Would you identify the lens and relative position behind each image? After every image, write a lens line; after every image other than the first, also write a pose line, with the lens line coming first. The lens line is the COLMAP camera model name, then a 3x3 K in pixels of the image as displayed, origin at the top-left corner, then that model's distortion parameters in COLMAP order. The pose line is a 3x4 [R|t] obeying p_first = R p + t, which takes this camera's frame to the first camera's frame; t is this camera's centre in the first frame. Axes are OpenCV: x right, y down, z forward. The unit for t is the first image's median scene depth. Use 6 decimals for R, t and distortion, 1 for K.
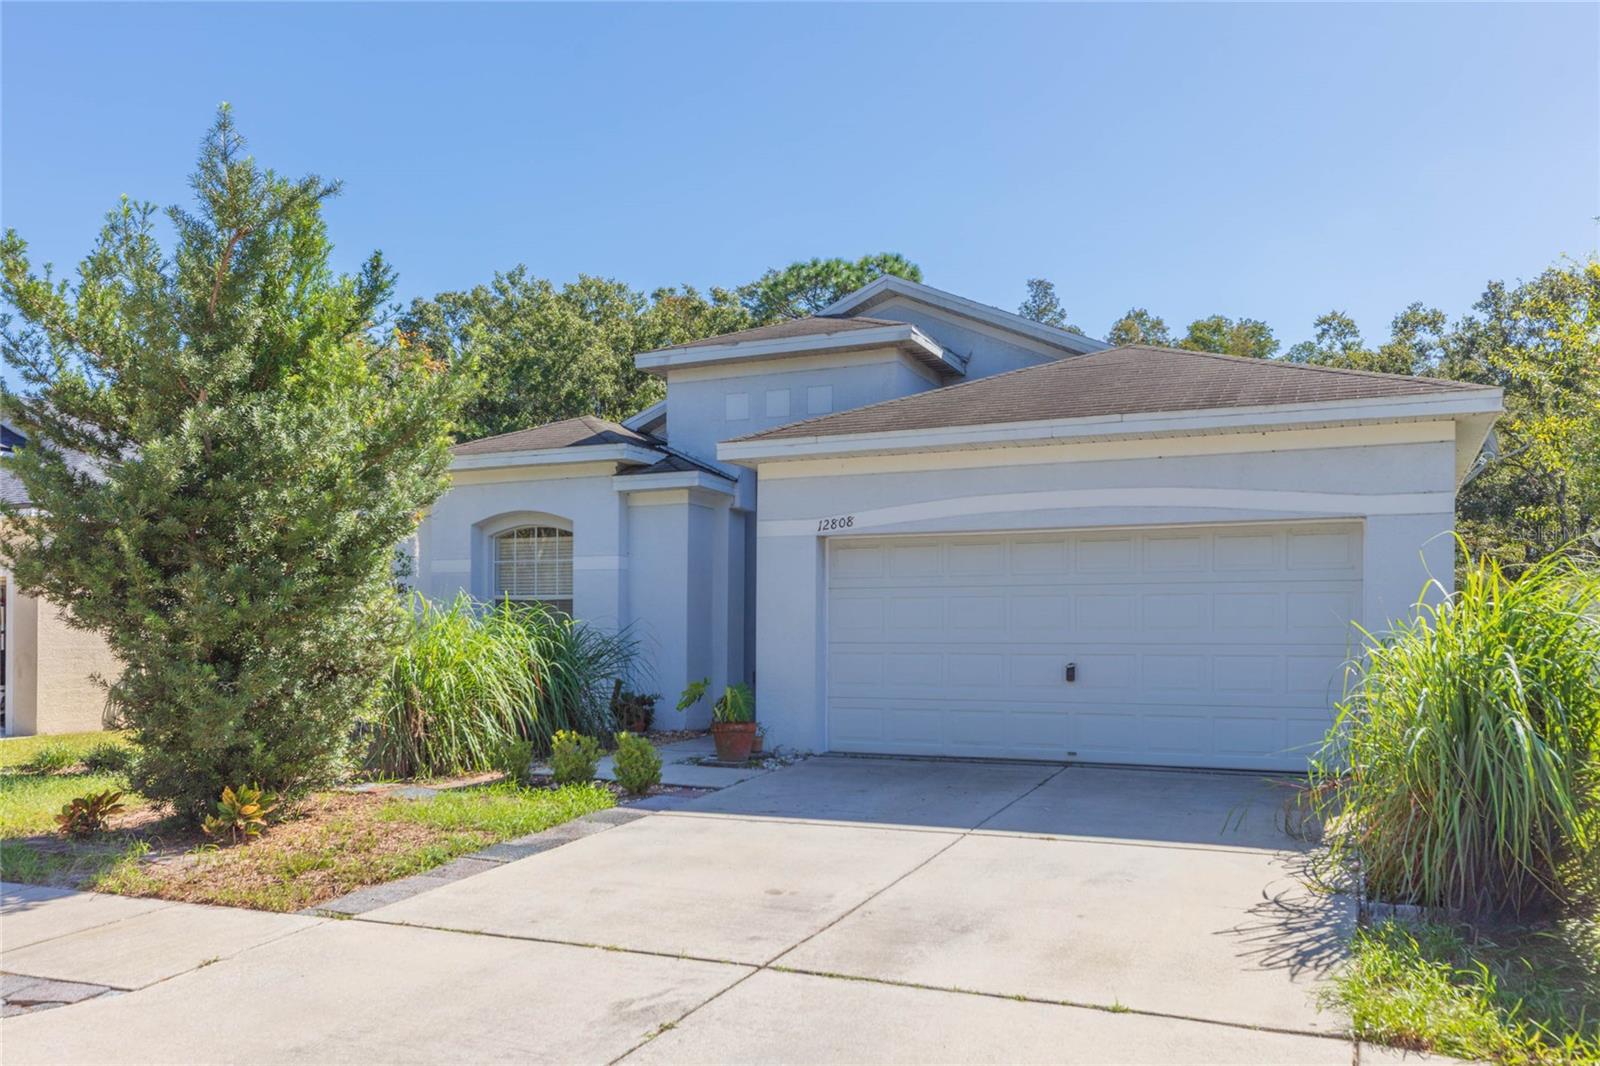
lens RADIAL K [[1288.8, 0, 805.6], [0, 1288.8, 574.3], [0, 0, 1]] dist [0.003029, 0.001751]
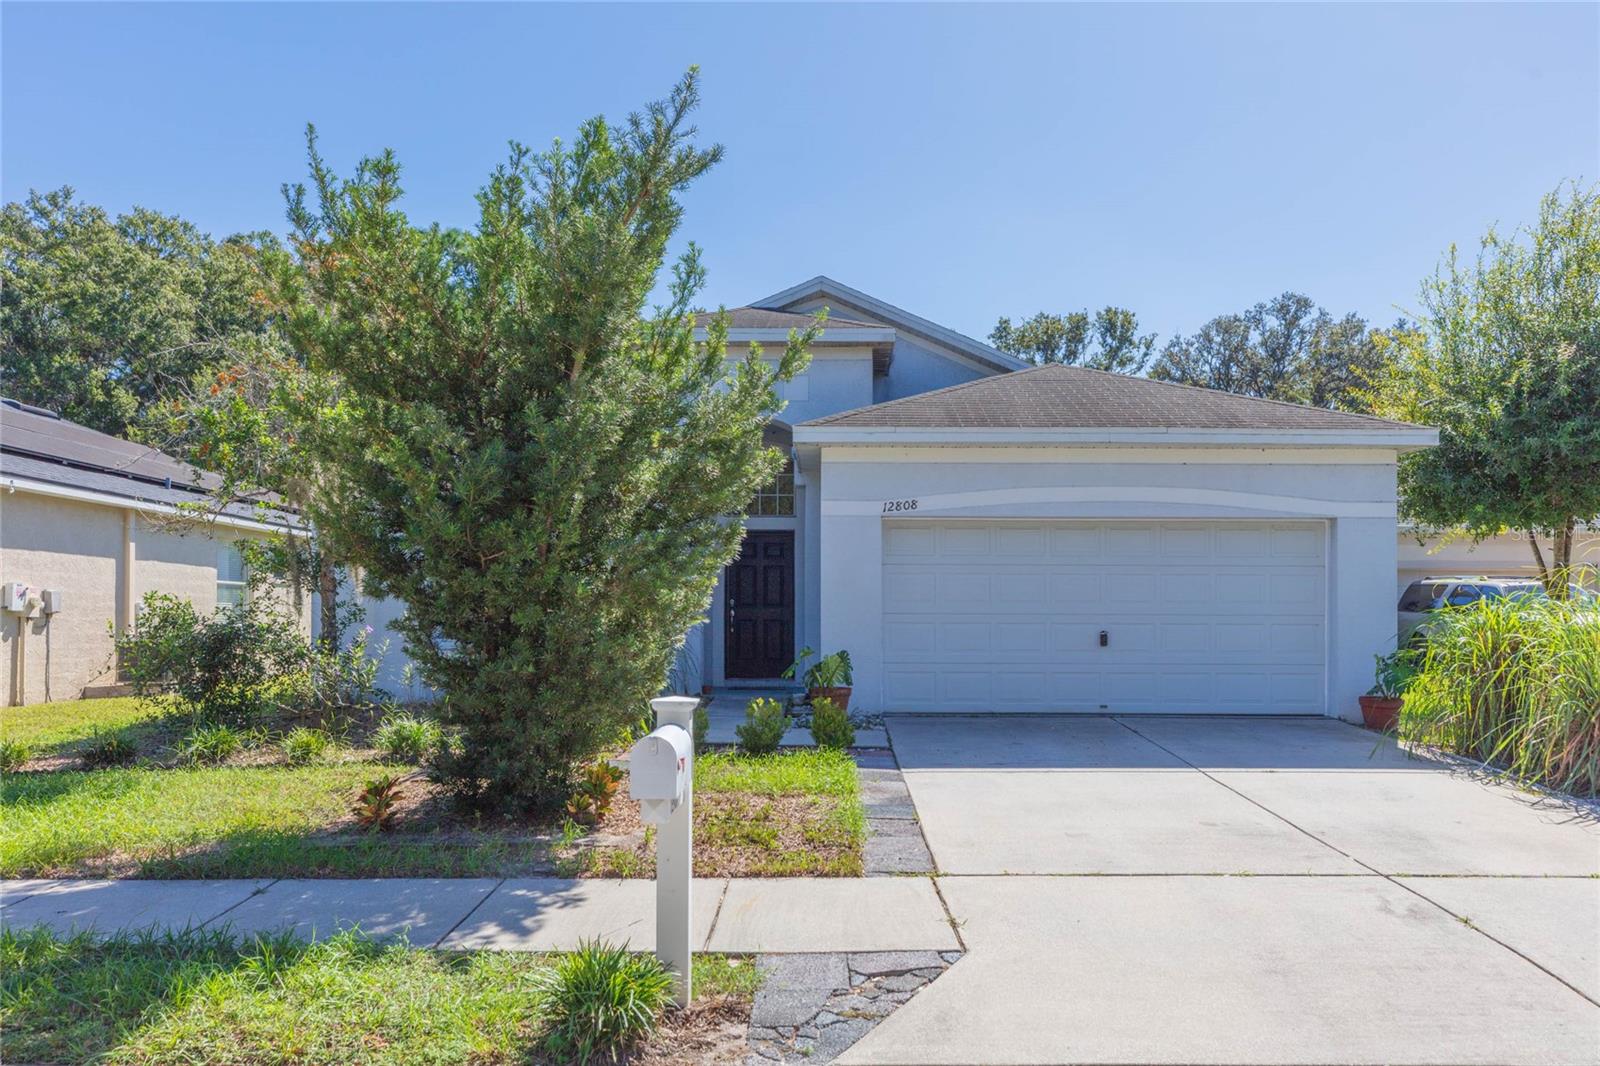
lens RADIAL K [[1220.5, 0, 844.6], [0, 1220.5, 536.9], [0, 0, 1]] dist [-0.000958, 0.003040]
pose [[0.907406, 0.027150, 0.419376, -0.446948], [-0.023546, 0.999628, -0.013769, 0.002788], [-0.419594, 0.002619, 0.907708, 0.065448]]
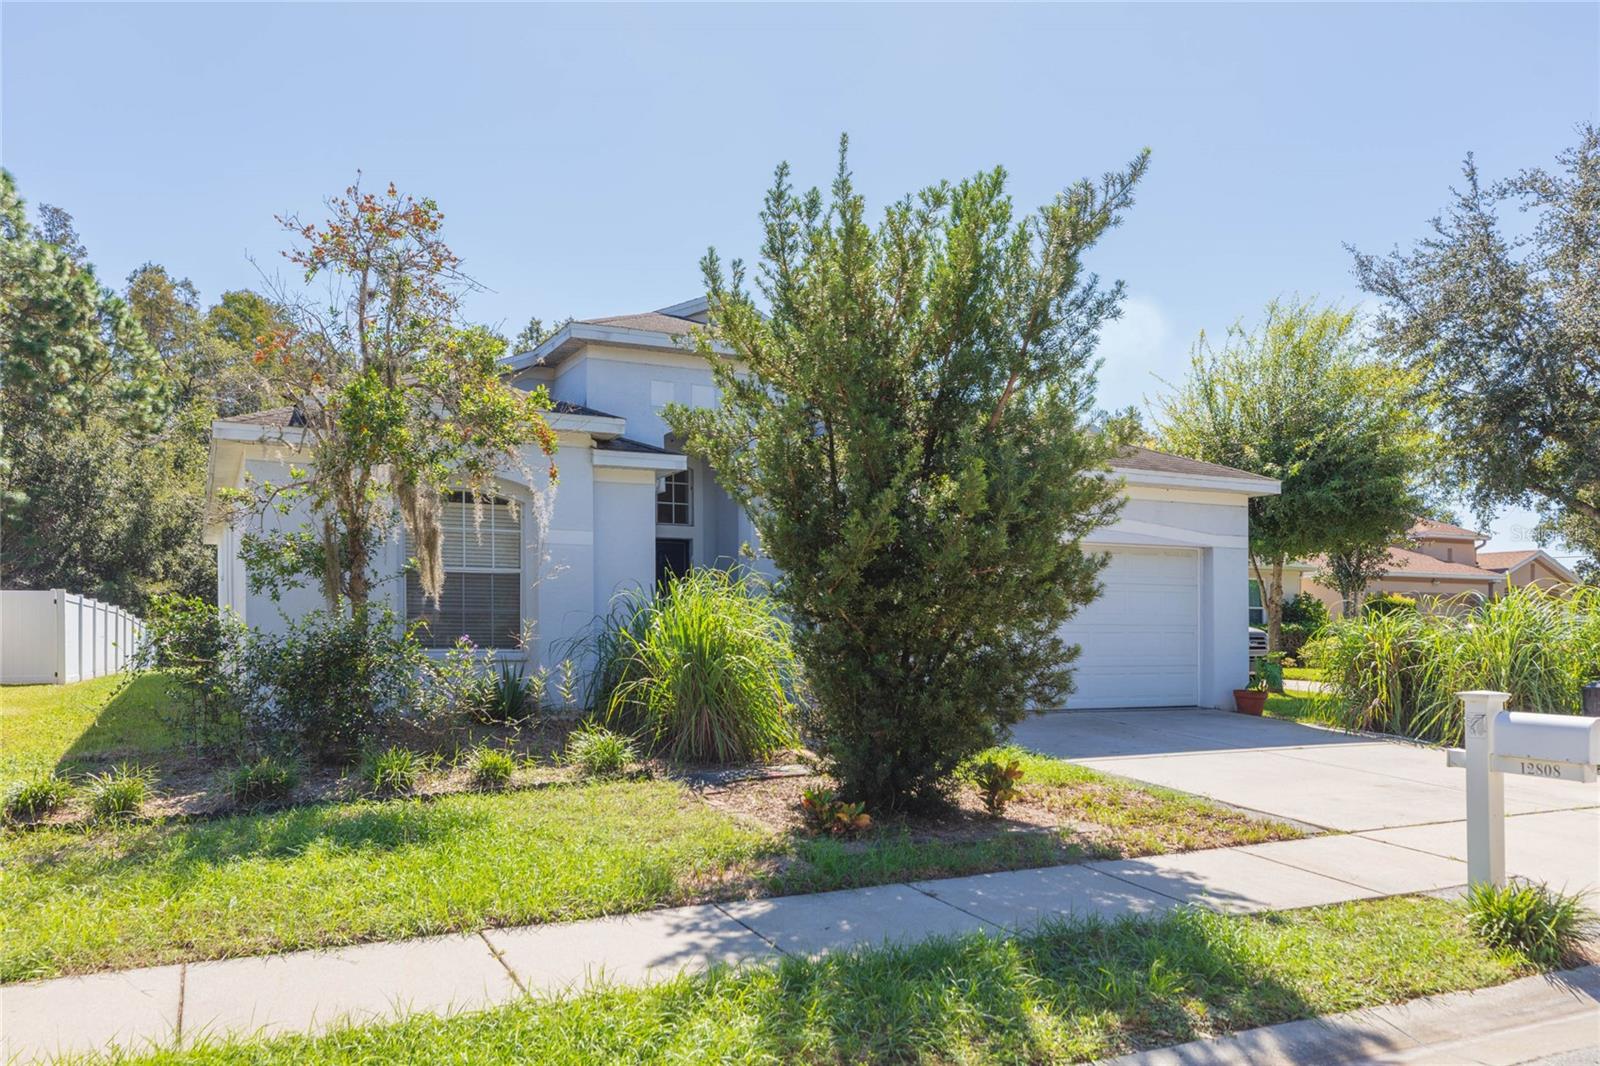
lens RADIAL K [[1220.5, 0, 844.6], [0, 1220.5, 536.9], [0, 0, 1]] dist [-0.000958, 0.003040]
pose [[0.621168, 0.057725, 0.781548, -0.884157], [-0.047874, 0.998216, -0.035678, 0.016393], [-0.782214, -0.015253, 0.622823, 0.329192]]
